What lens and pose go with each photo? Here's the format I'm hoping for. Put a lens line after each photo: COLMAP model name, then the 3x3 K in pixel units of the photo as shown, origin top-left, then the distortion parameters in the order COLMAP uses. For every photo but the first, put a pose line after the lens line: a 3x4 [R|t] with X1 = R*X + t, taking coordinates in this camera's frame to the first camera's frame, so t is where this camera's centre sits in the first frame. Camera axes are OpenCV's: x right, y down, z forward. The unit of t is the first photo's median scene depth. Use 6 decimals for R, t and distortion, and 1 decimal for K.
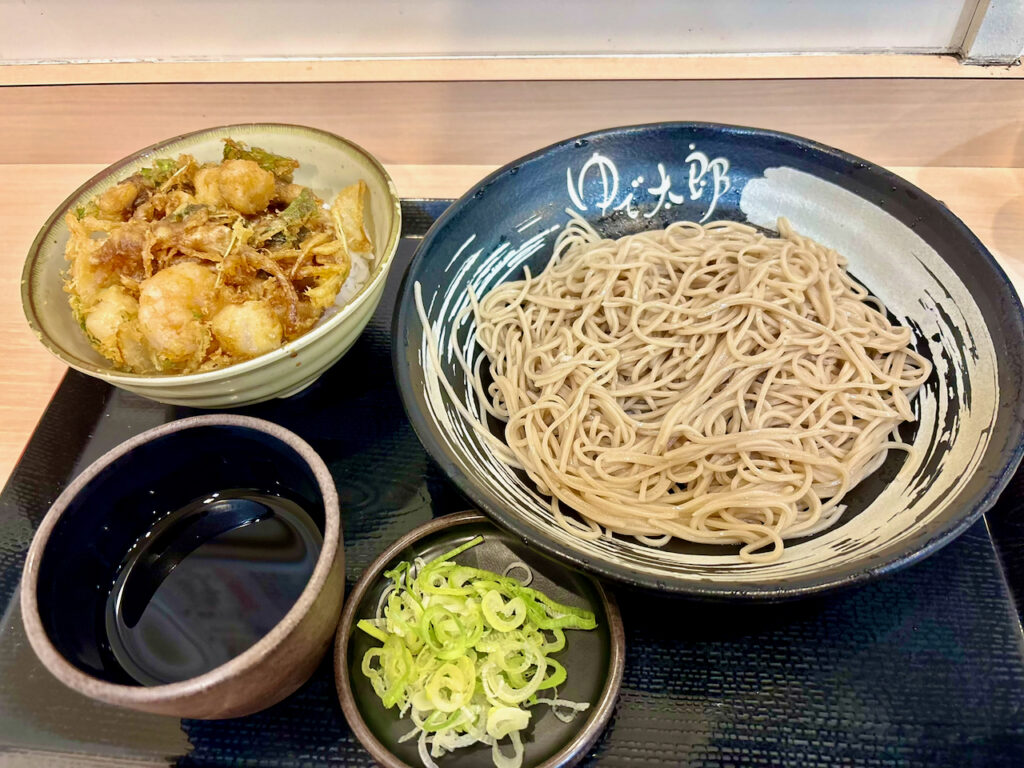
lens RADIAL K [[765.0, 0, 512.0], [0, 765.0, 384.0], [0, 0, 1]] dist [0.002229, 0.005393]
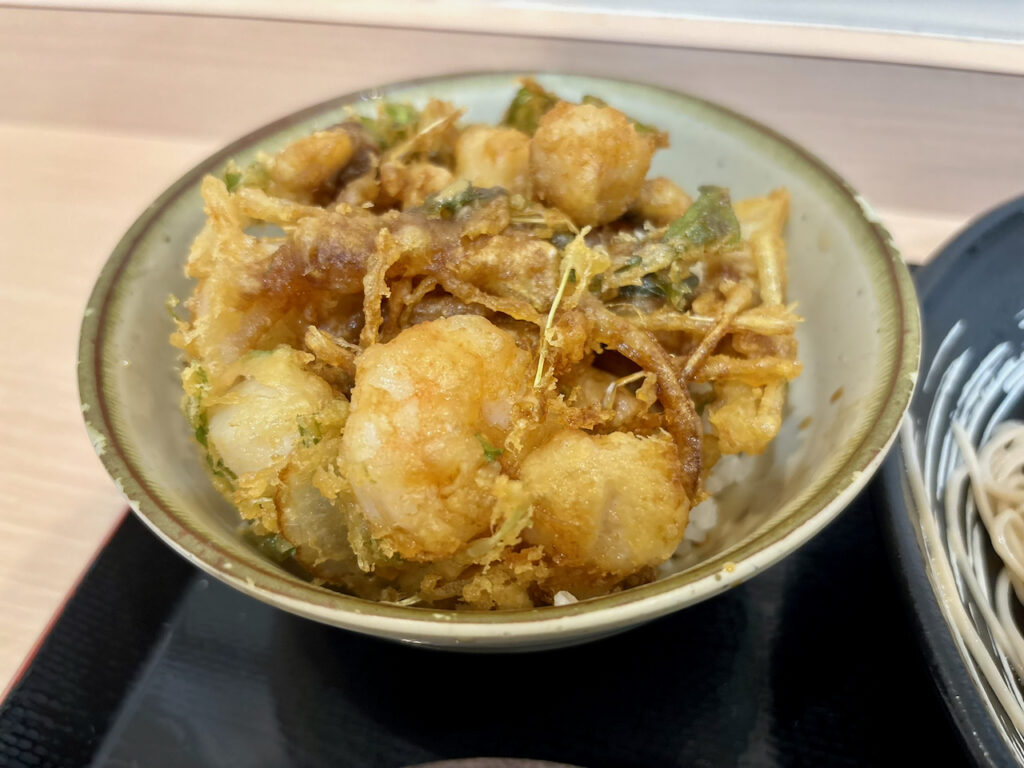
lens RADIAL K [[773.3, 0, 512.0], [0, 773.3, 384.0], [0, 0, 1]] dist [-0.047684, -0.003255]
pose [[0.990145, 0.126413, -0.060268, -0.358556], [-0.131108, 0.988001, -0.081641, -0.088194], [0.049224, 0.088738, 0.994838, 0.570722]]
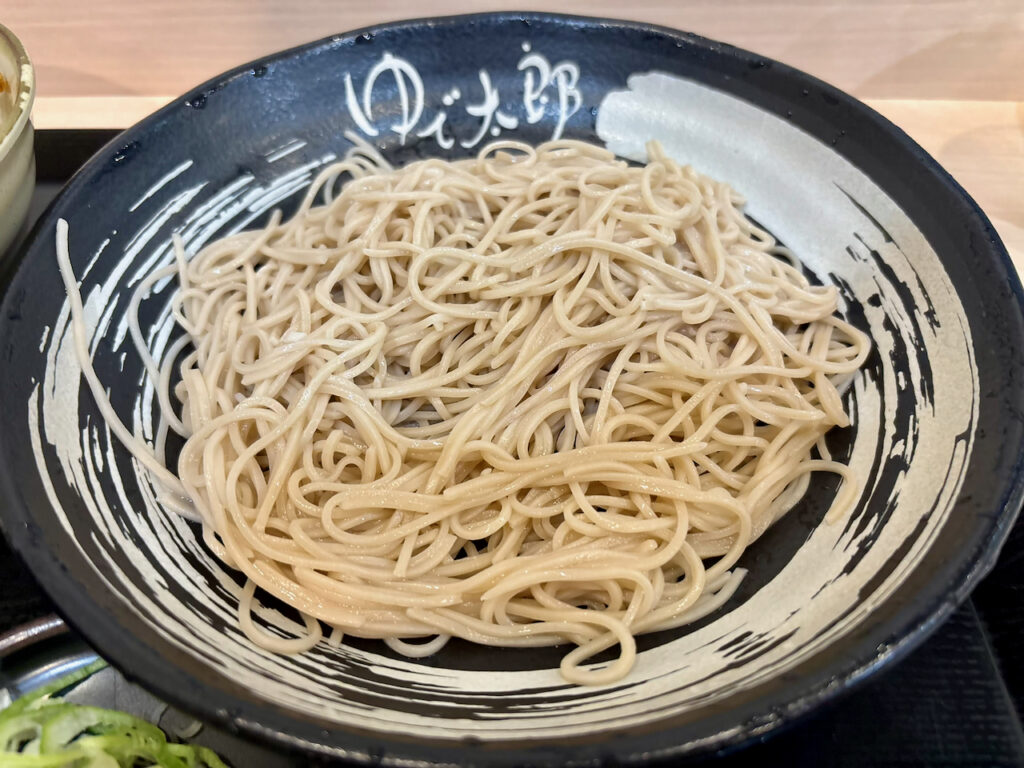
lens RADIAL K [[770.2, 0, 512.0], [0, 770.2, 384.0], [0, 0, 1]] dist [-0.001185, -0.012388]
pose [[0.996547, -0.019971, 0.080592, 0.196360], [0.023019, 0.999048, -0.037062, 0.030621], [-0.079775, 0.038789, 0.996058, 0.384707]]
